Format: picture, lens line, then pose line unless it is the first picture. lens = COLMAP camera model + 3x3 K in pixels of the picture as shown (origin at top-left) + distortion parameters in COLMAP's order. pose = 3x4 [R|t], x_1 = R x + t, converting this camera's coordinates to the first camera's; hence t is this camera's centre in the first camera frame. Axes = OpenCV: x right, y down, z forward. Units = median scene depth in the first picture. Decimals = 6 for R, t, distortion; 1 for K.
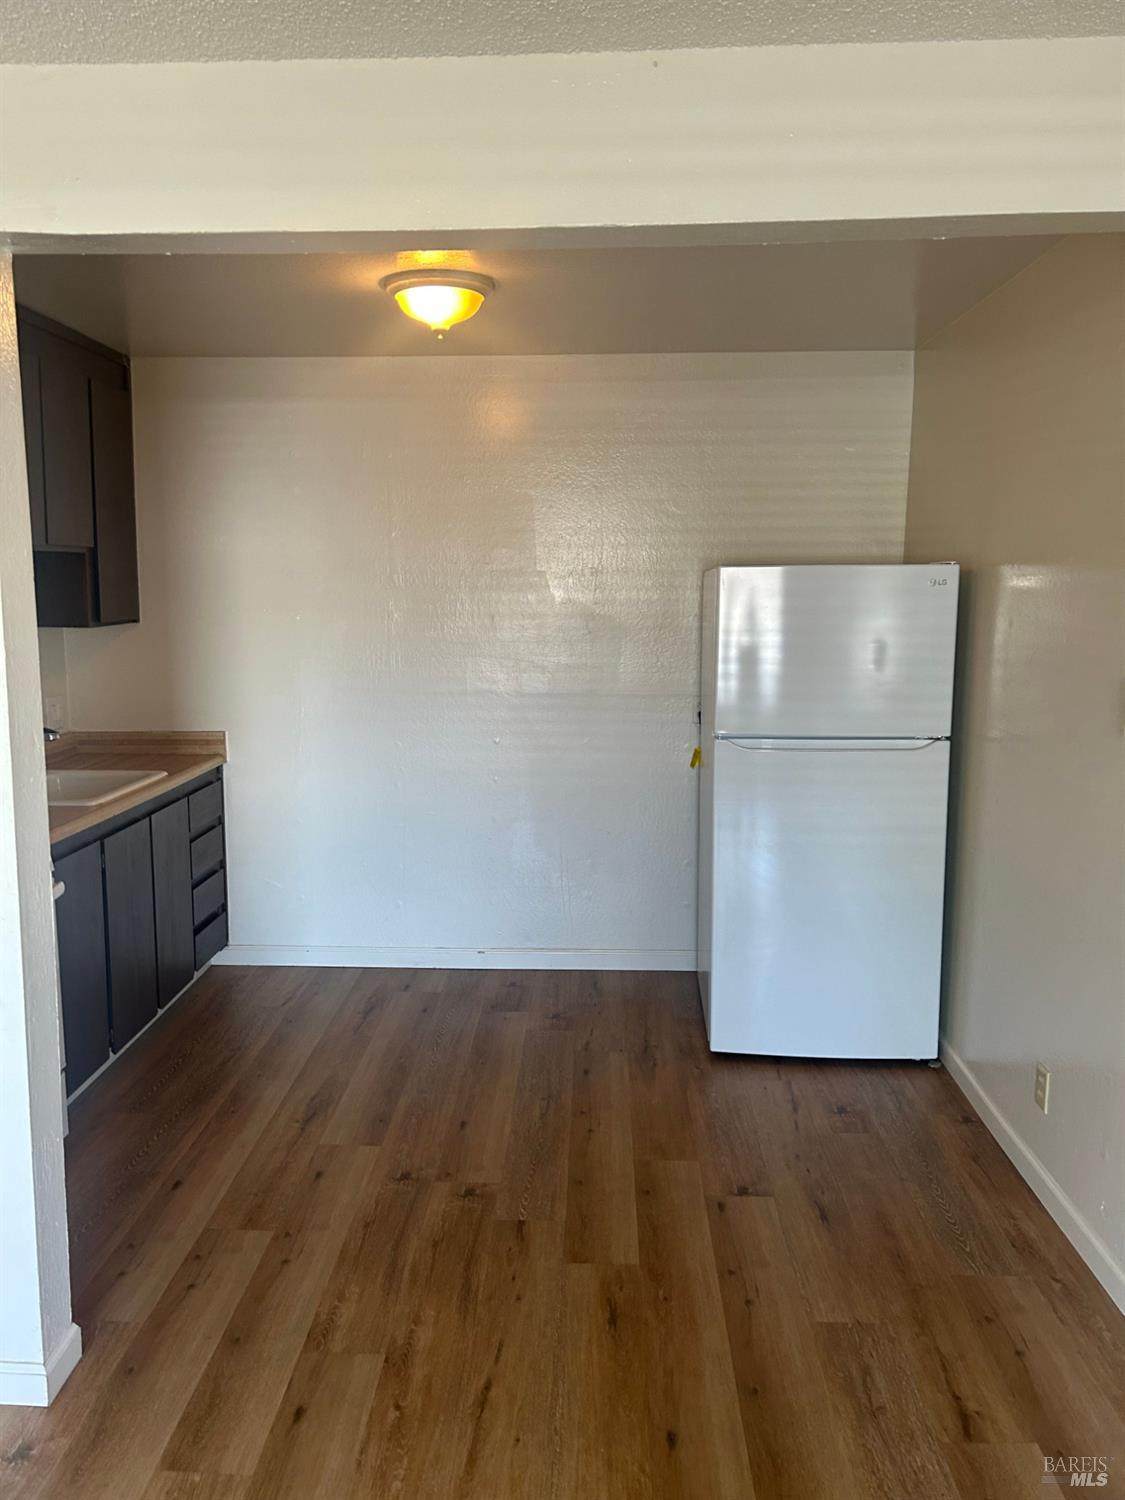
lens RADIAL K [[1141.8, 0, 564.8], [0, 1141.8, 746.4], [0, 0, 1]] dist [0.039380, -0.028076]
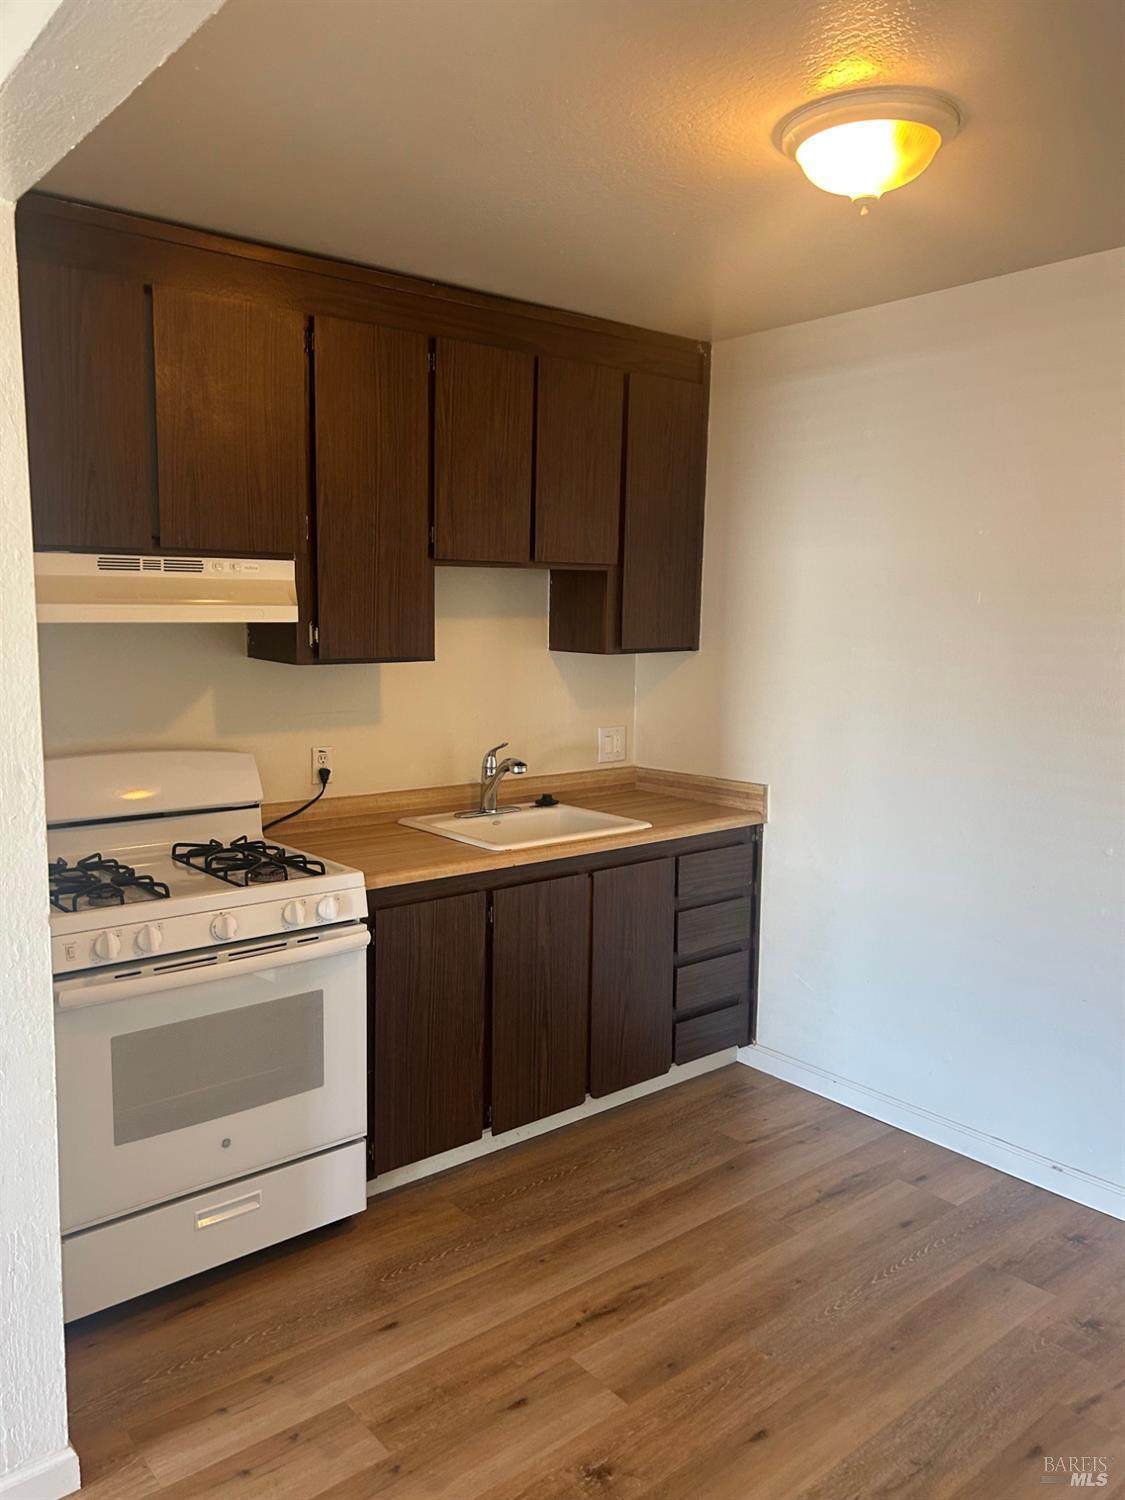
lens RADIAL K [[1141.8, 0, 561.3], [0, 1141.8, 754.1], [0, 0, 1]] dist [0.039380, -0.028076]
pose [[0.659438, 0.096558, -0.745532, 0.238643], [-0.113323, 0.993152, 0.028393, -0.046726], [0.743169, 0.065763, 0.665865, 0.389142]]
